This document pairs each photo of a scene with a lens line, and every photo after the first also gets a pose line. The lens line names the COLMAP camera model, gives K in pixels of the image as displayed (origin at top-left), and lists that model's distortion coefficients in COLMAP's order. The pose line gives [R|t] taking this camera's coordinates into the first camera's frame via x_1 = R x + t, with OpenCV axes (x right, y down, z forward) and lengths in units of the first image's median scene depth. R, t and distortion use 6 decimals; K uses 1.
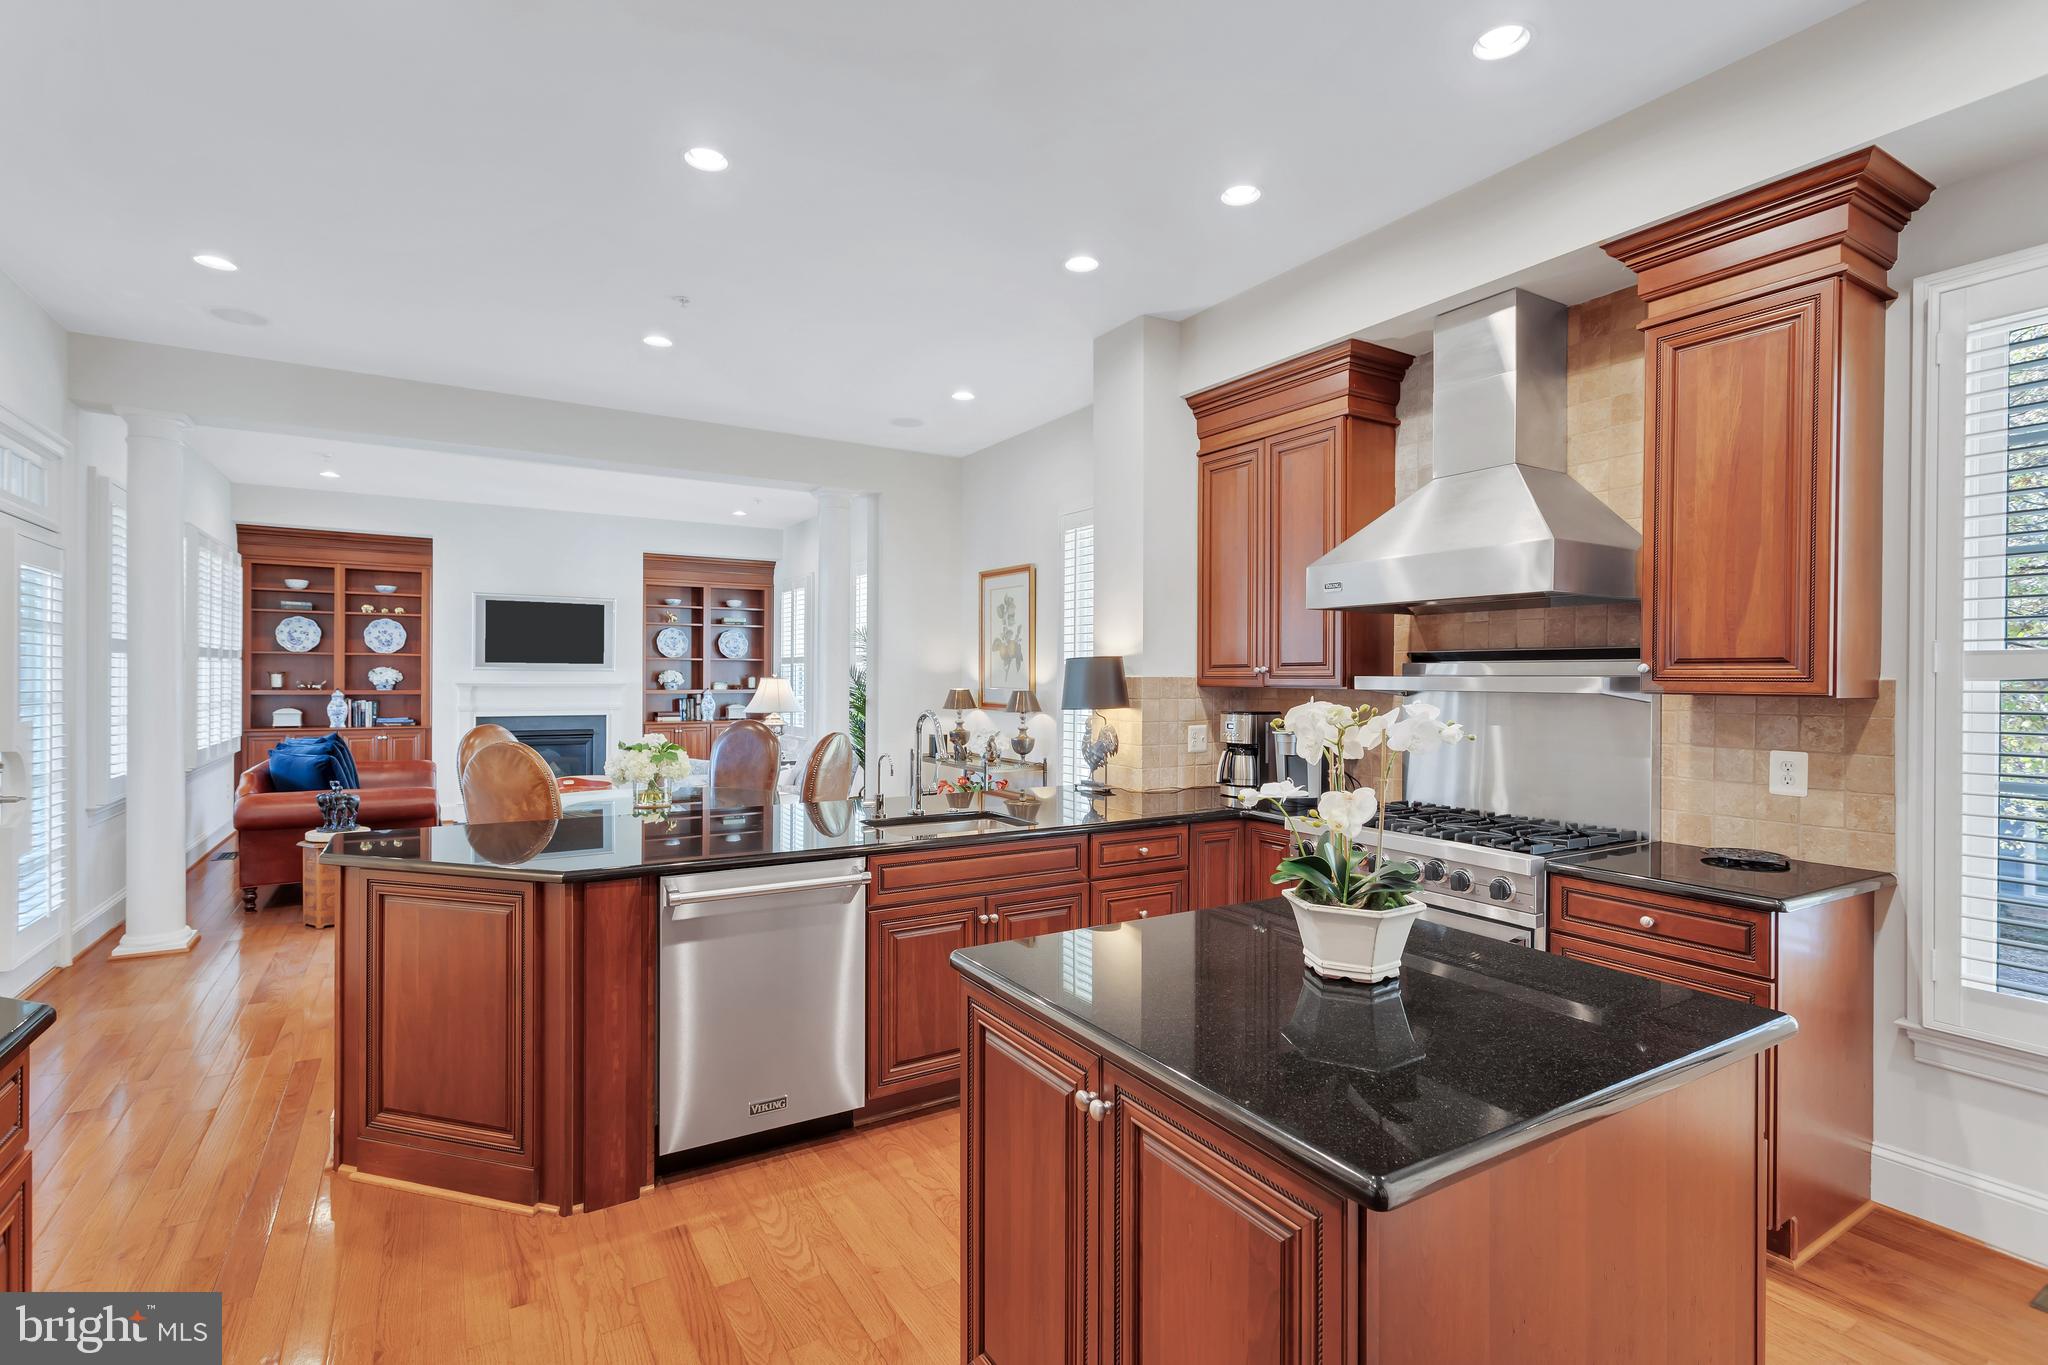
lens RADIAL K [[954.8, 0, 1020.7], [0, 954.8, 678.6], [0, 0, 1]] dist [0.000206, 0.001288]
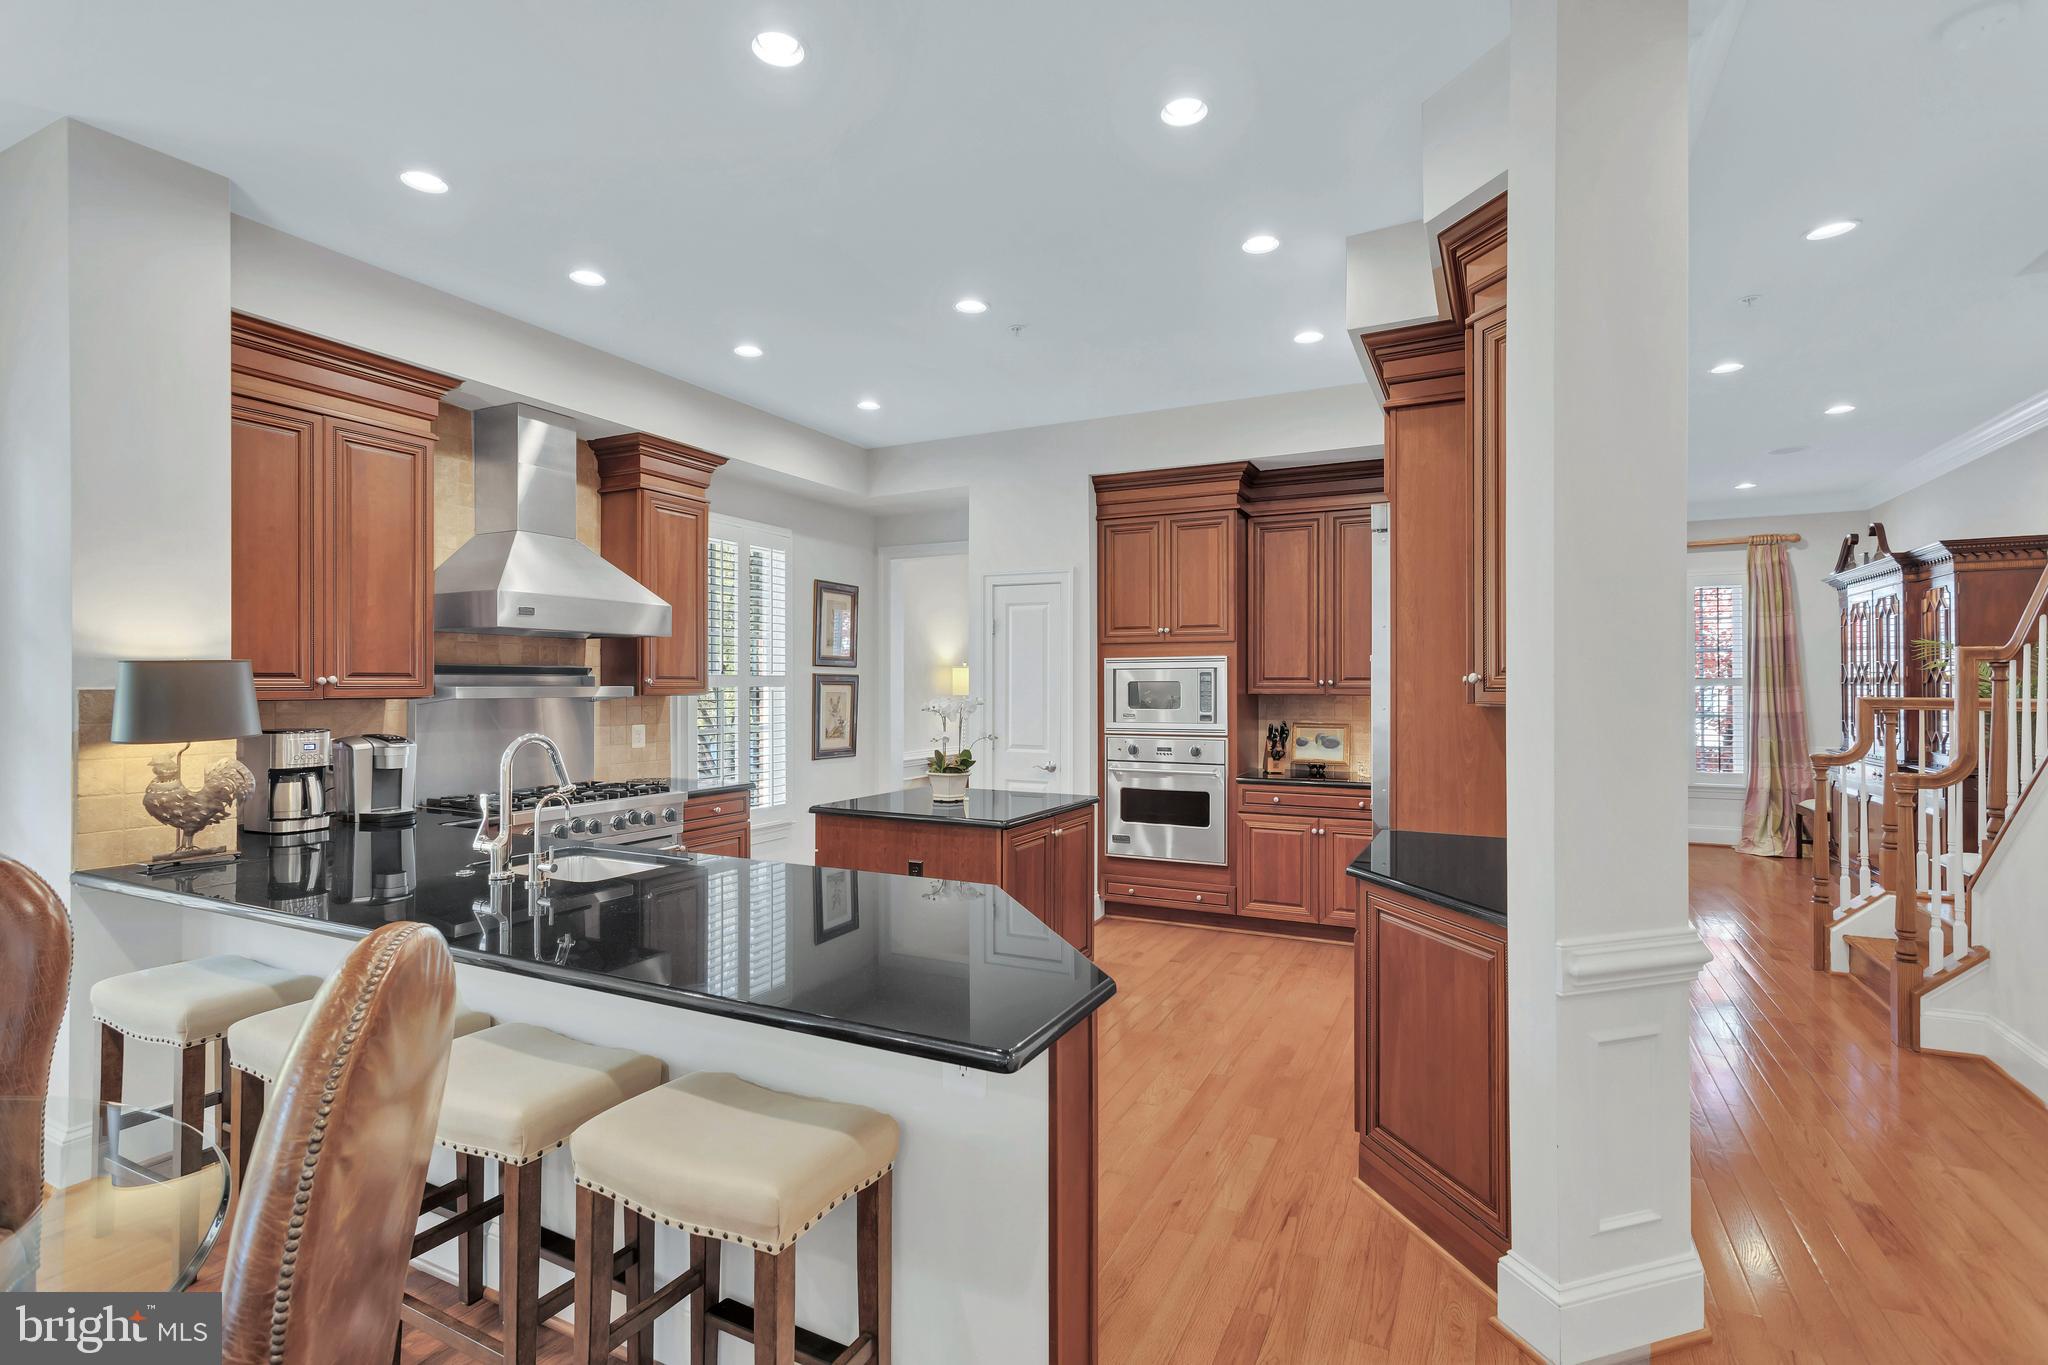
lens RADIAL K [[954.8, 0, 1020.7], [0, 954.8, 678.6], [0, 0, 1]] dist [0.000206, 0.001288]
pose [[-0.529753, 0.000449, 0.848152, -0.952944], [-0.001596, 0.999998, -0.001527, -0.011455], [-0.848150, -0.002163, -0.529751, 1.062921]]
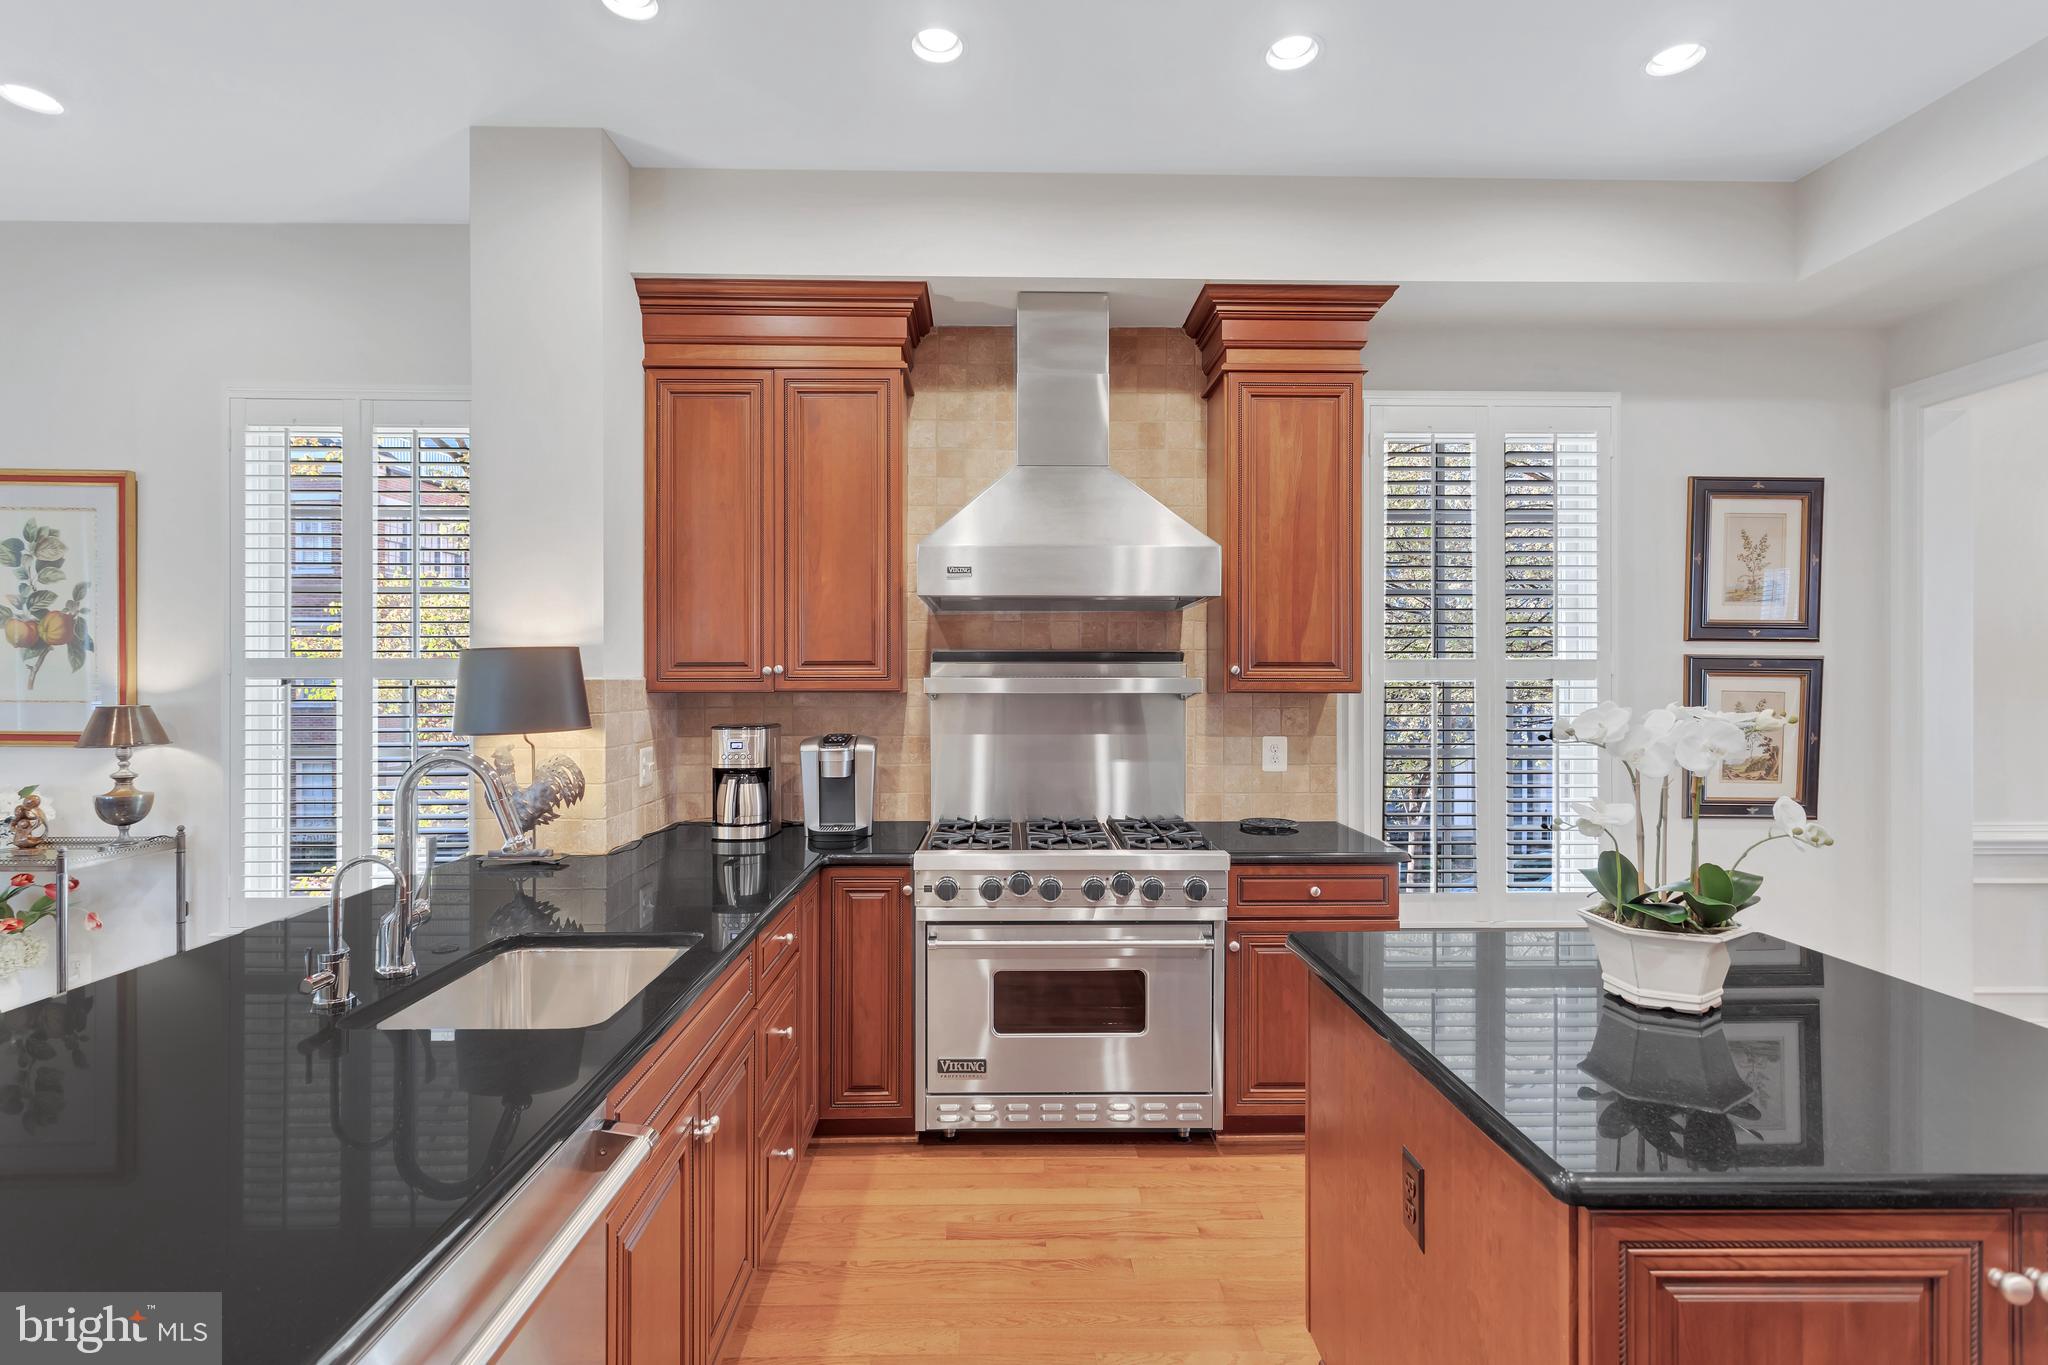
lens RADIAL K [[962.8, 0, 1024.0], [0, 962.8, 682.5], [0, 0, 1]] dist [-0.000481, 0.001297]
pose [[0.505107, -0.007024, 0.863028, -0.361985], [0.003516, 0.999975, 0.006081, -0.003396], [-0.863049, -0.000037, 0.505119, 0.500577]]
